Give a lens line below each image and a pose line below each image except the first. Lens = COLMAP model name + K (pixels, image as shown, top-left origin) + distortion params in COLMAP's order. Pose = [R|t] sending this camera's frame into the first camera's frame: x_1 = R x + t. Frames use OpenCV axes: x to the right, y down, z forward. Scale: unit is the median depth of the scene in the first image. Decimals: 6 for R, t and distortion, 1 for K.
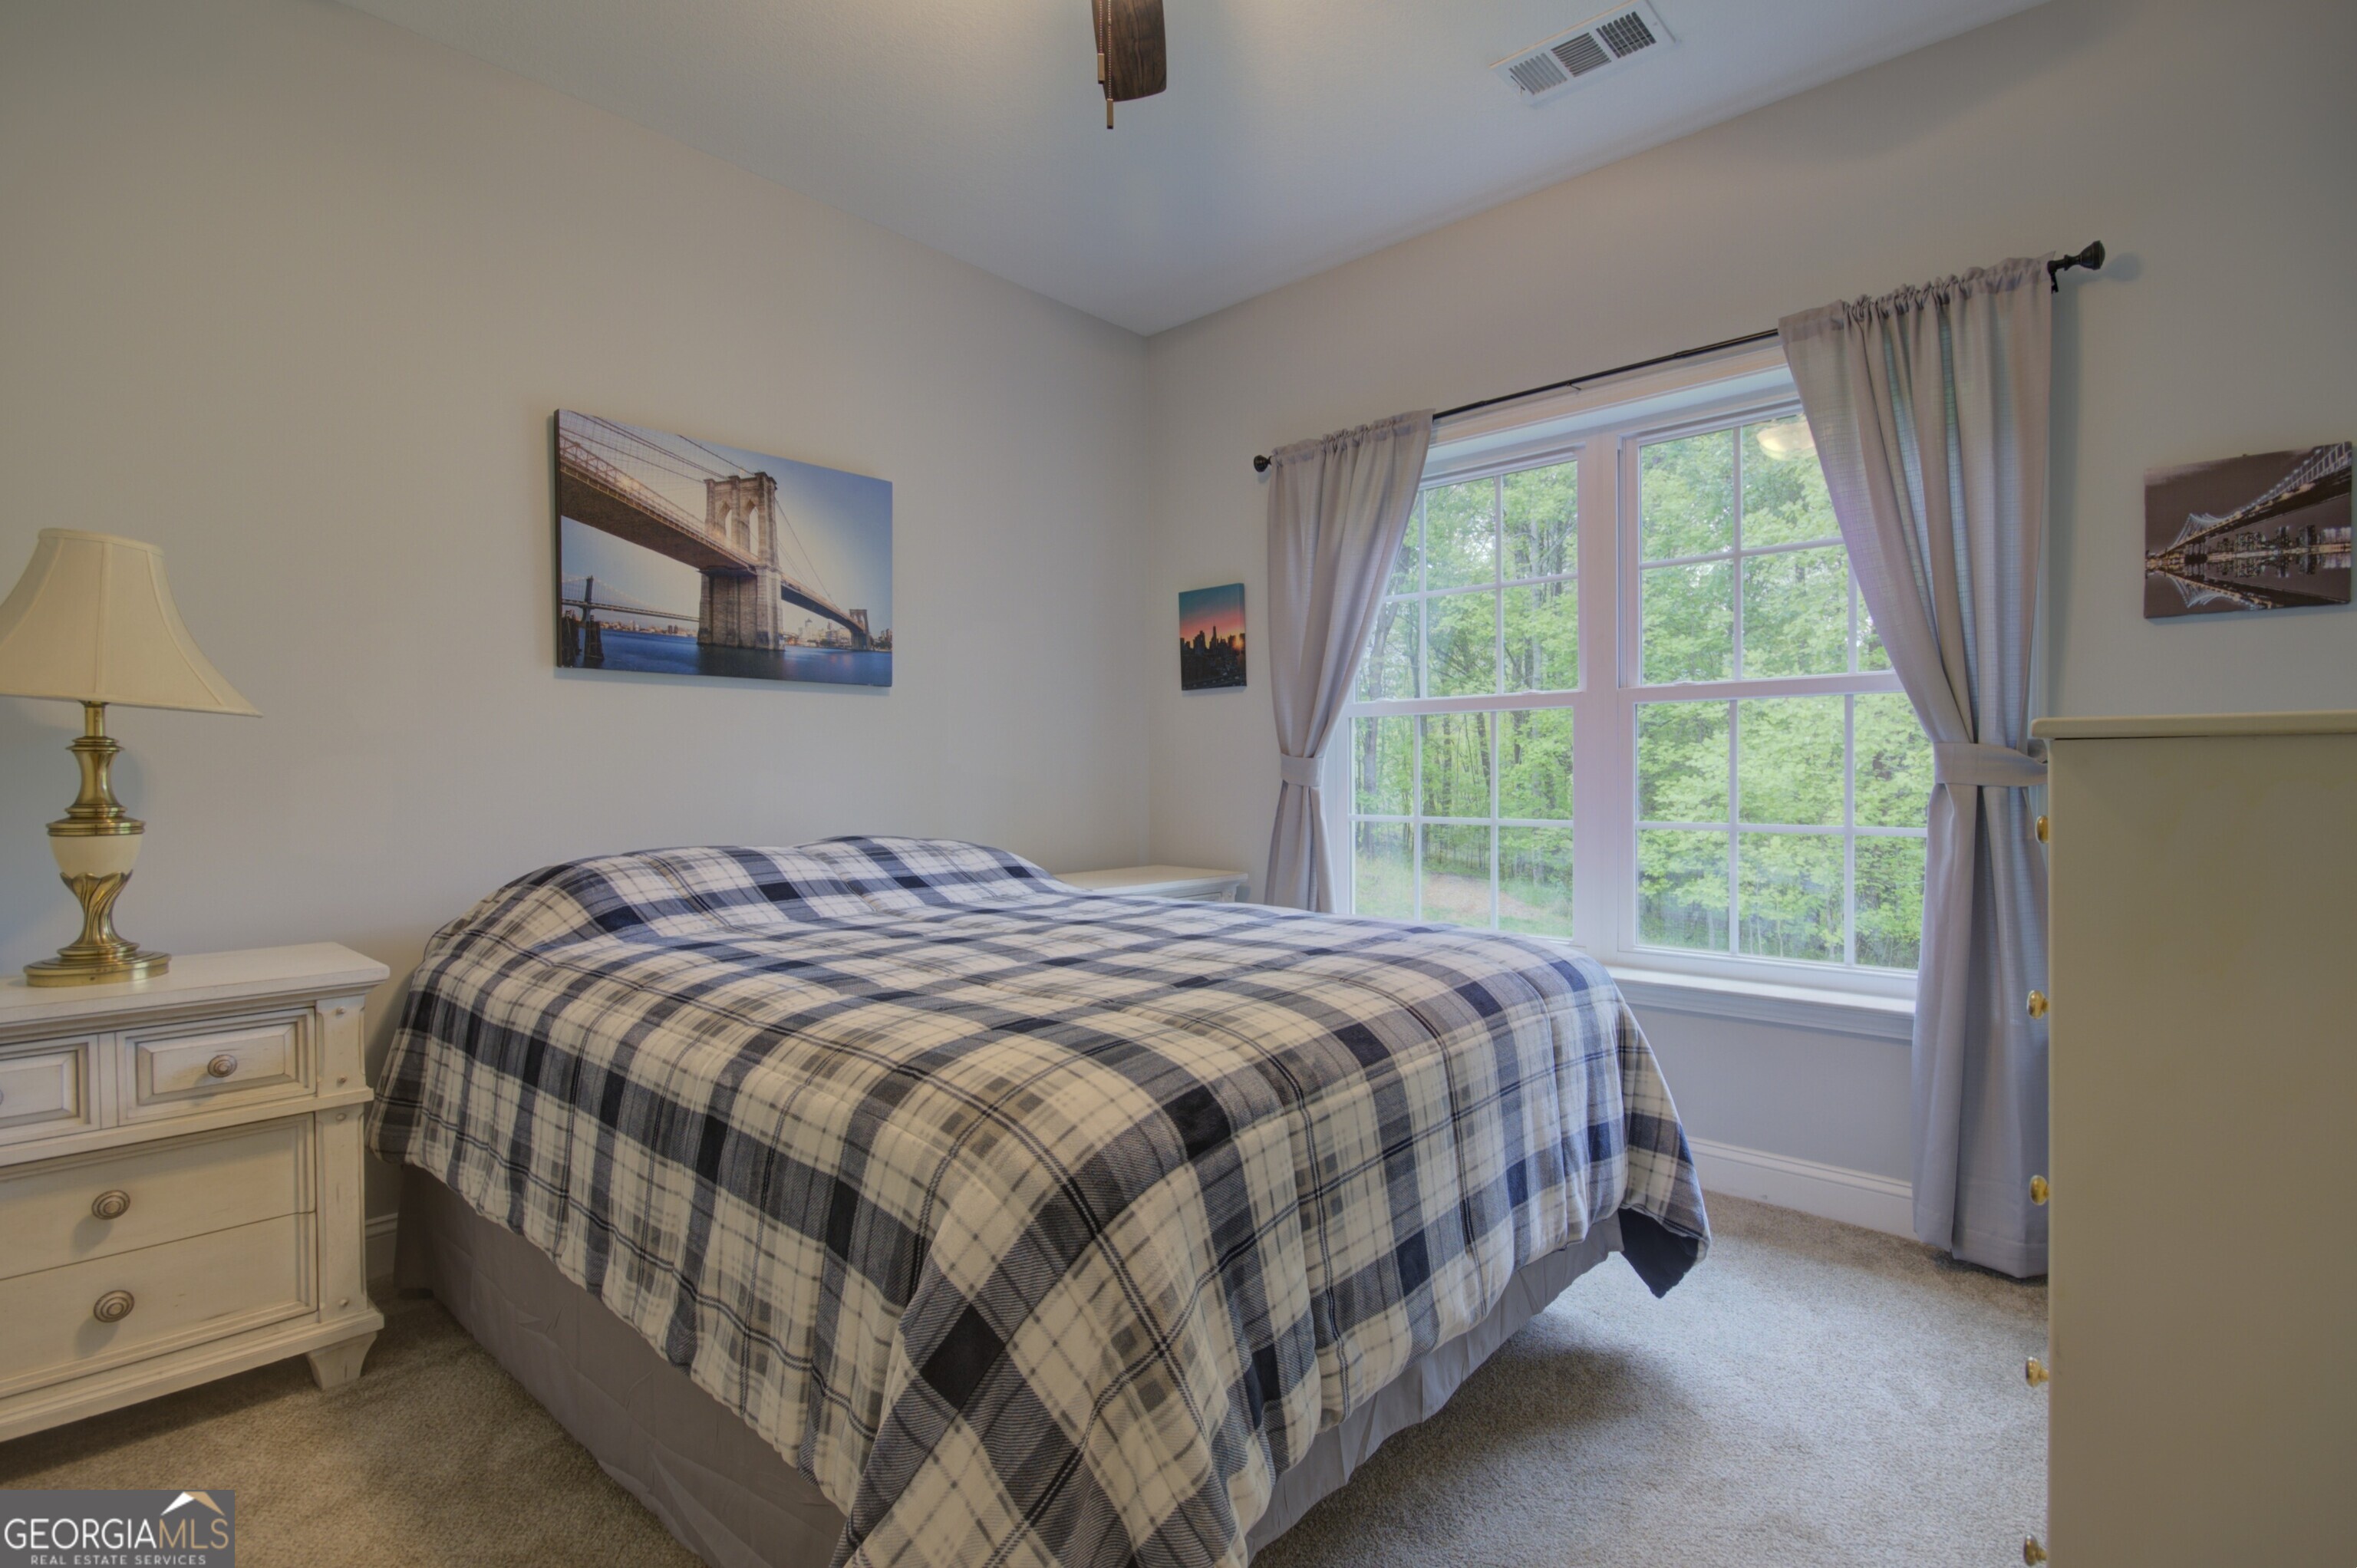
lens RADIAL K [[1103.9, 0, 1188.4], [0, 1103.9, 793.0], [0, 0, 1]] dist [0.000027, -0.000358]
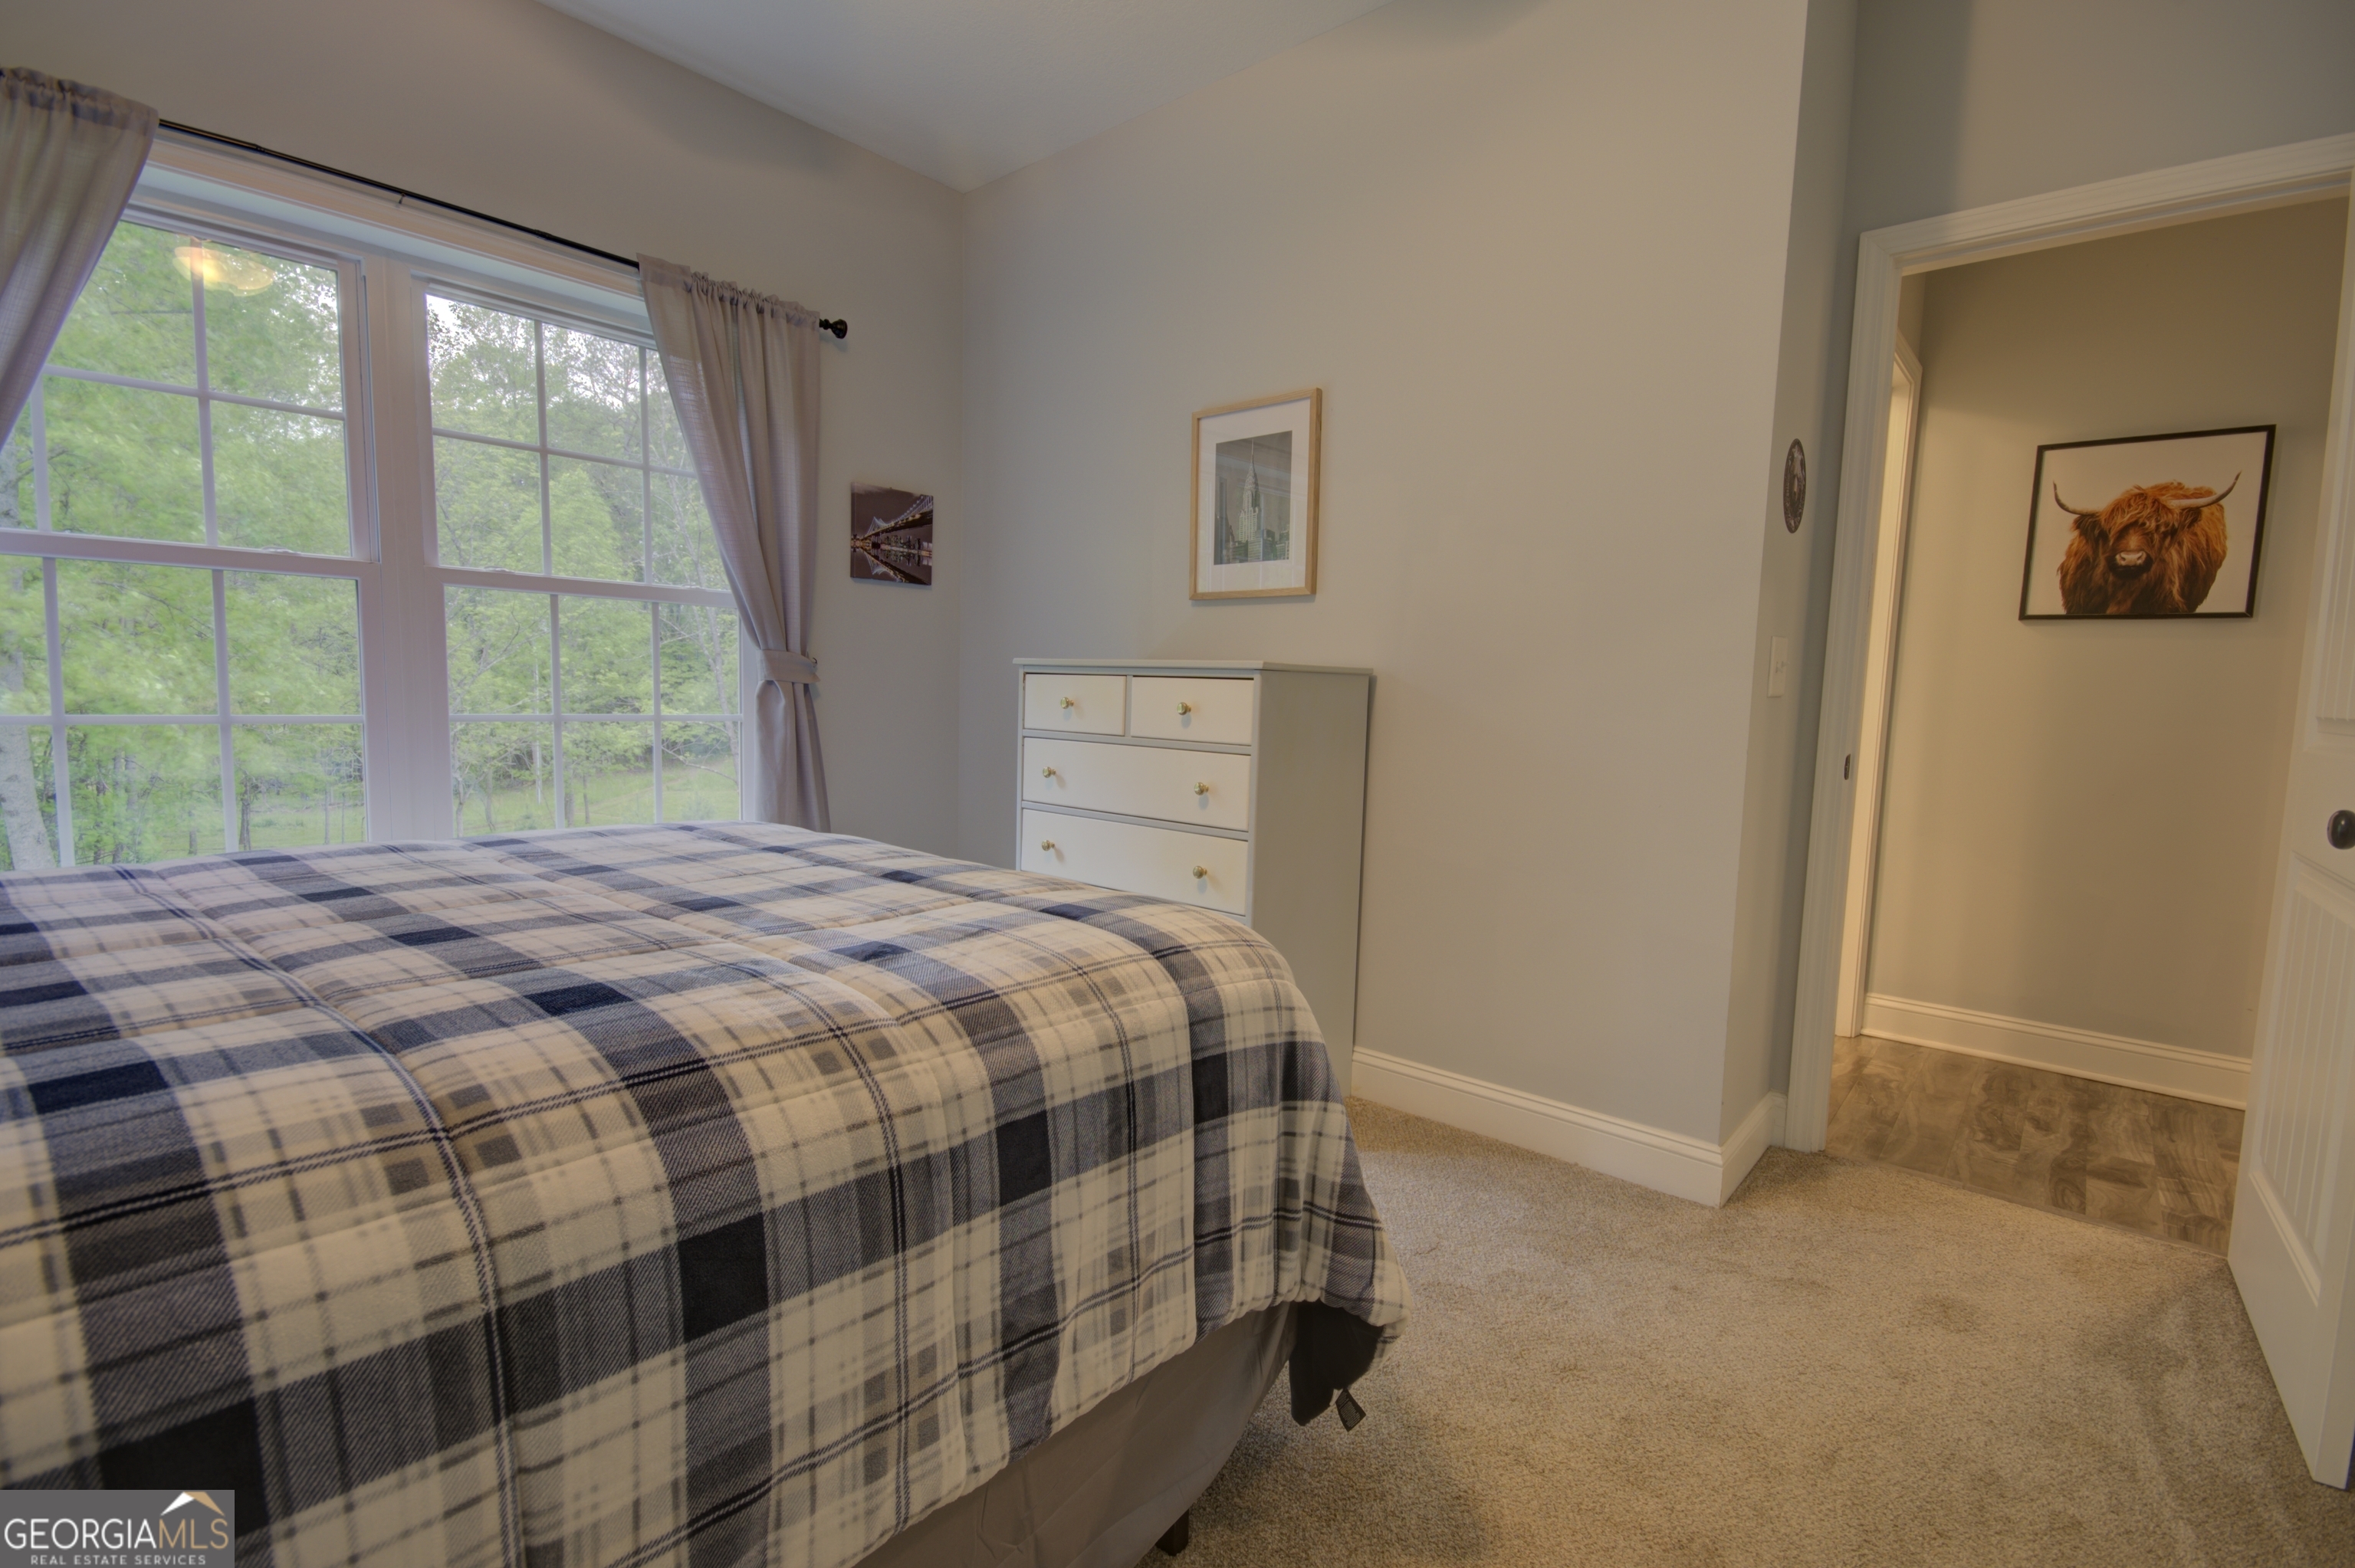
lens RADIAL K [[1070.6, 0, 1184.8], [0, 1070.6, 793.8], [0, 0, 1]] dist [0.015558, -0.012849]
pose [[-0.018274, -0.093649, 0.995438, -0.547478], [-0.011045, 0.995562, 0.093458, 0.001144], [-0.999772, -0.009287, -0.019228, 0.433177]]
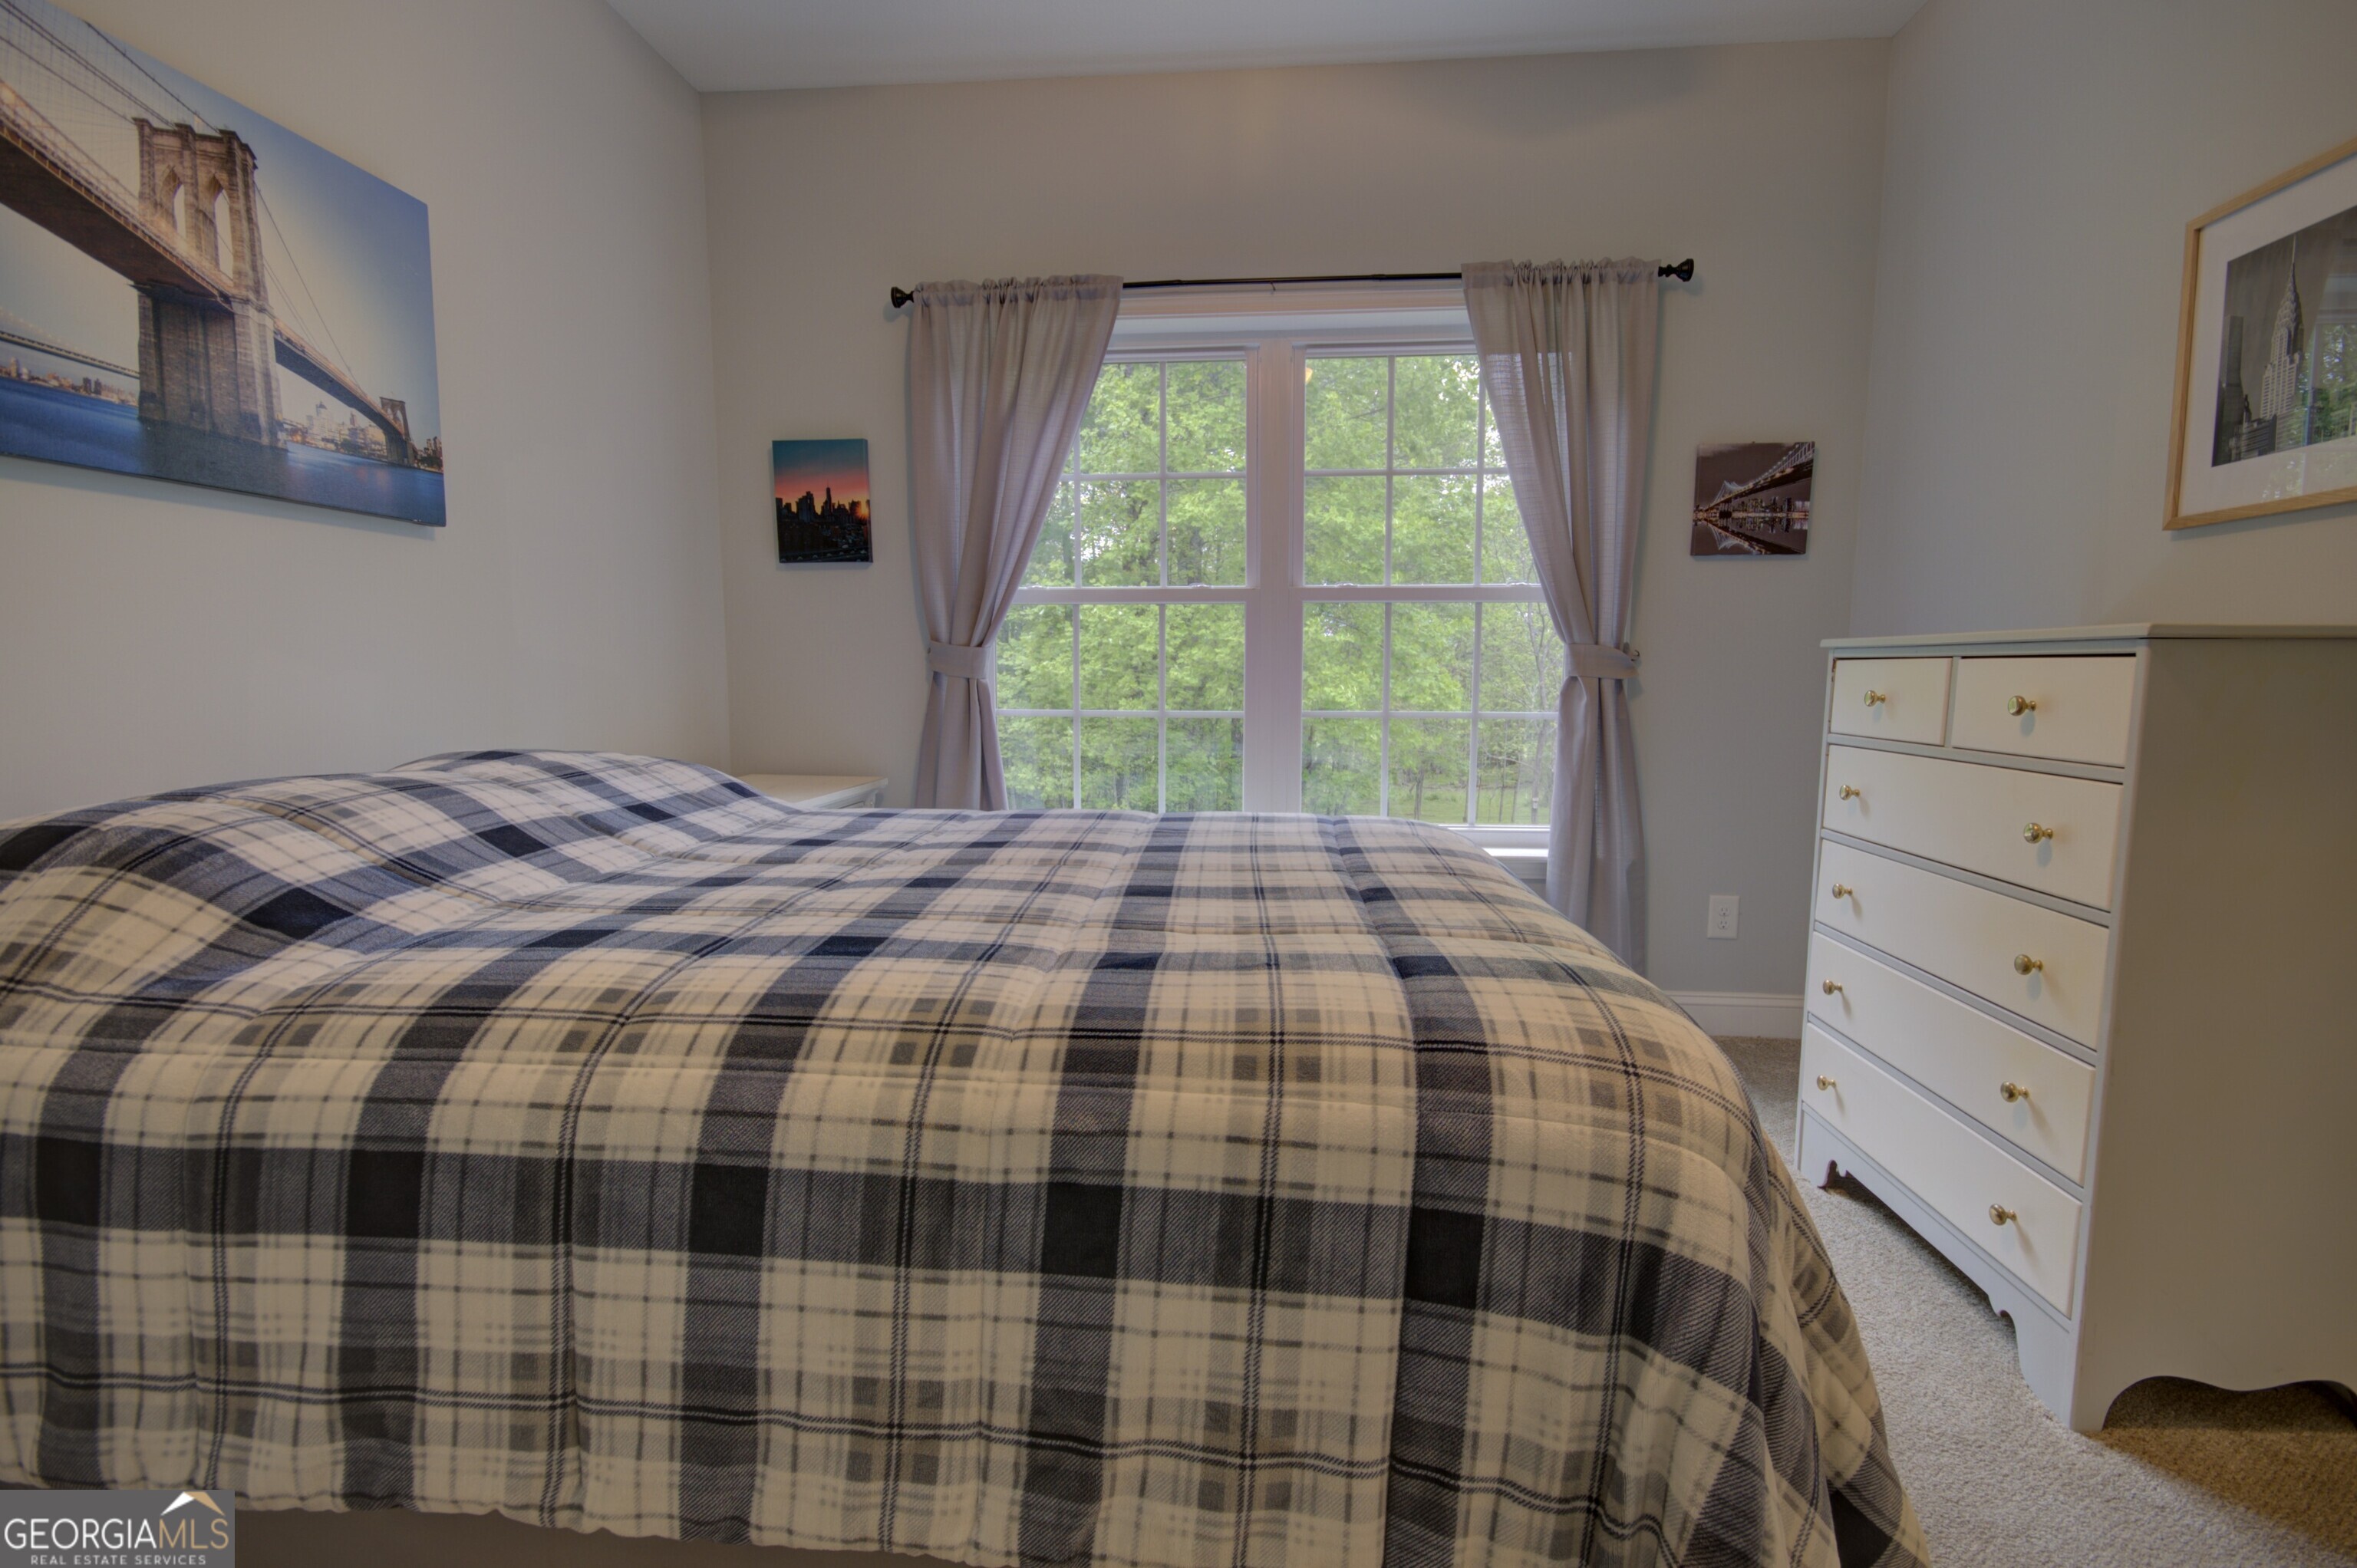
lens RADIAL K [[1071.6, 0, 1185.8], [0, 1071.6, 793.8], [0, 0, 1]] dist [0.015558, -0.012849]
pose [[0.799992, -0.061064, 0.596895, -0.353411], [0.003744, 0.995296, 0.096803, 0.003731], [-0.599999, -0.075207, 0.796458, 0.229771]]
